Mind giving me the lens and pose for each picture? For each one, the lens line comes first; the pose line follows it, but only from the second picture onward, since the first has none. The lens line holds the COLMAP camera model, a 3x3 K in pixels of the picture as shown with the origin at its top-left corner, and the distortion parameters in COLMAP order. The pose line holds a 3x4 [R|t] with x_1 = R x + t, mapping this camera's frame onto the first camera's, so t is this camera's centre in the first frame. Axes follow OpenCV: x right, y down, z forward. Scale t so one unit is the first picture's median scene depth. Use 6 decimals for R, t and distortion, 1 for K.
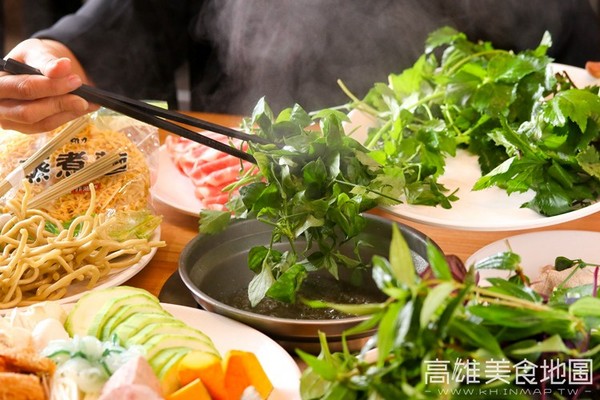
lens RADIAL K [[1656.1, 0, 297.1], [0, 1656.1, 199.4], [0, 0, 1]] dist [0.305578, 0.000000]
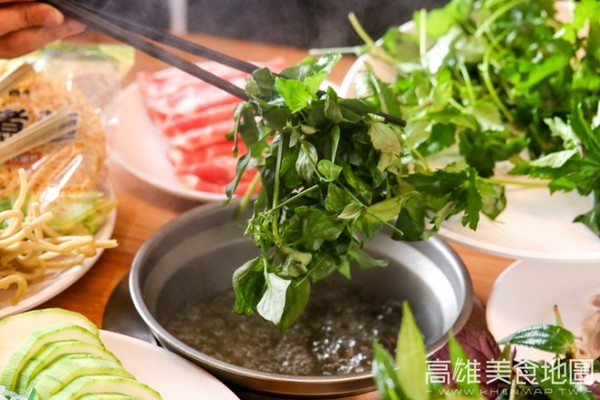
lens RADIAL K [[1656.1, 0, 303.5], [0, 1656.1, 201.0], [0, 0, 1]] dist [0.305578, 0.000000]
pose [[0.998943, 0.045905, -0.002301, 0.010662], [-0.045484, 0.994518, 0.094158, -0.072187], [0.006610, -0.093954, 0.995555, 0.213928]]
